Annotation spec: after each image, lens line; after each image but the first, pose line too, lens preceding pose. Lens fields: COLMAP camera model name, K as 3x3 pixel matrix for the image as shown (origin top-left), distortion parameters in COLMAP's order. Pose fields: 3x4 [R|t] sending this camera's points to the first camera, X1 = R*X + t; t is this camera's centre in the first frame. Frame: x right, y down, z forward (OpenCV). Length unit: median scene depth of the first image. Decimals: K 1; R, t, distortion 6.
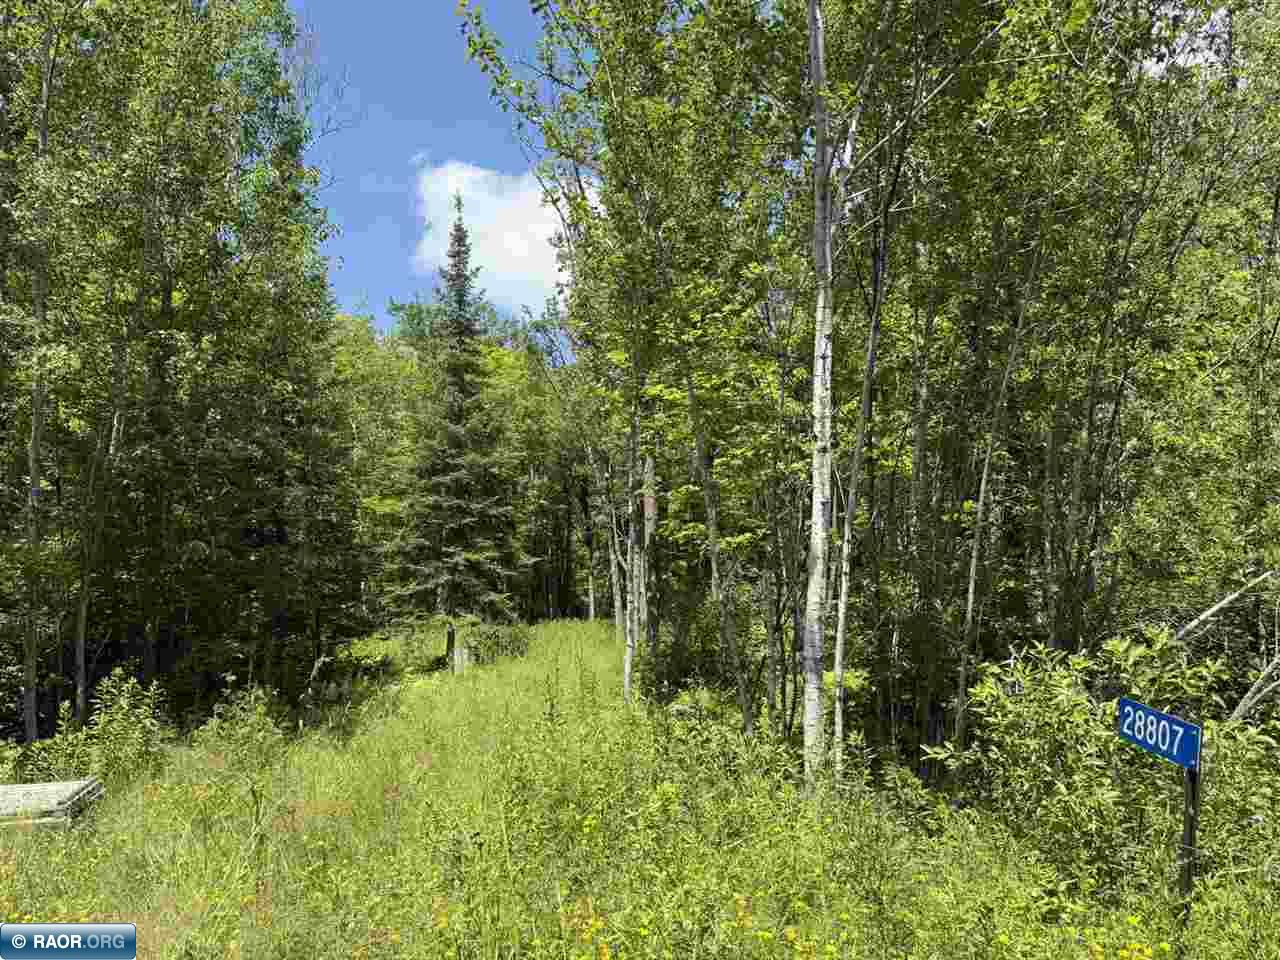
lens RADIAL K [[908.5, 0, 640.0], [0, 908.5, 480.0], [0, 0, 1]] dist [0.146905, -0.219375]
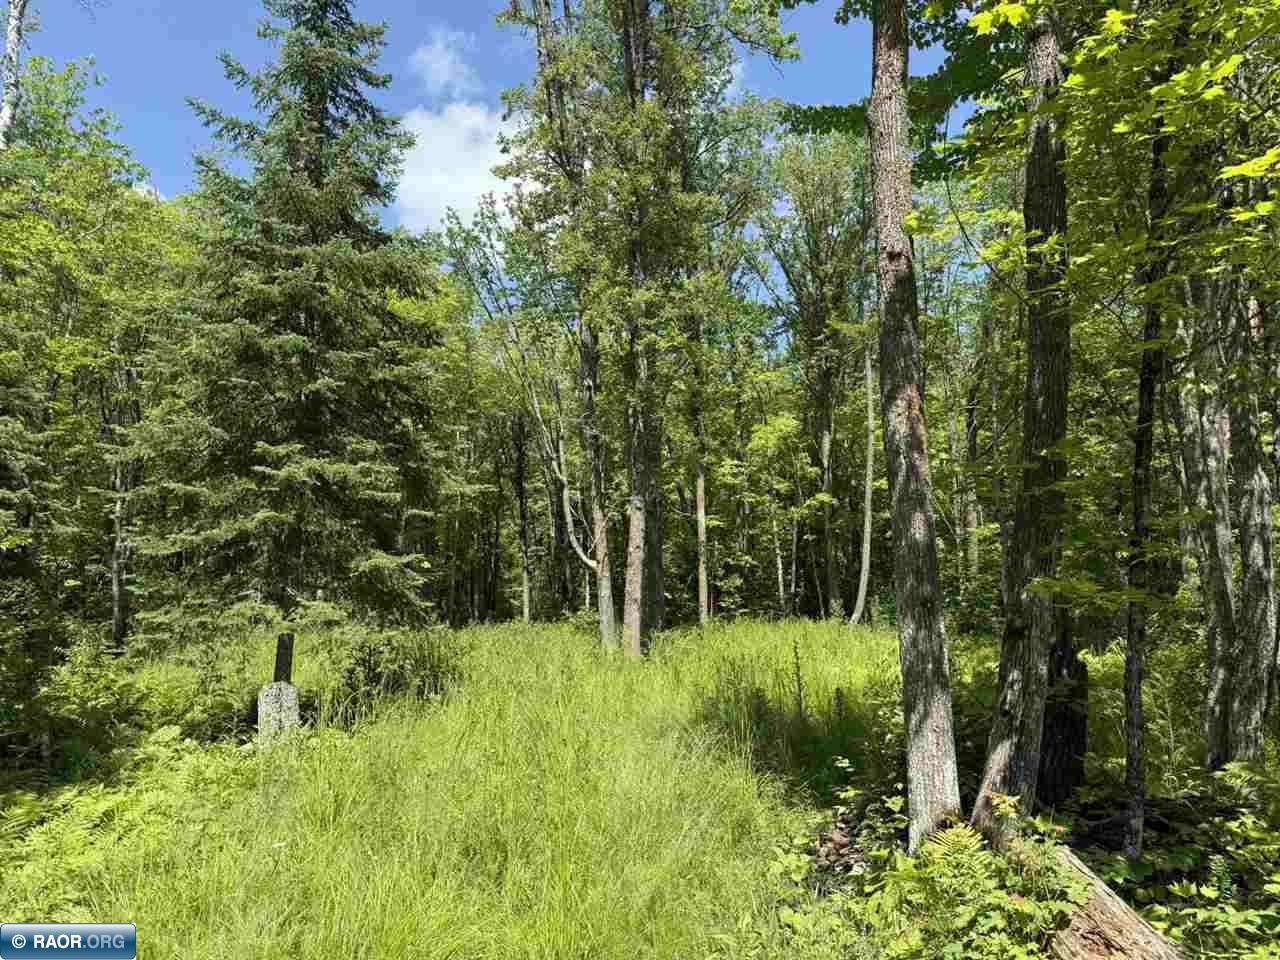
lens RADIAL K [[908.5, 0, 640.0], [0, 908.5, 480.0], [0, 0, 1]] dist [0.146905, -0.219375]
pose [[0.996543, 0.012510, 0.082134, -0.072077], [-0.011976, 0.999904, -0.006998, 0.089544], [-0.082213, 0.005990, 0.996597, 0.546487]]
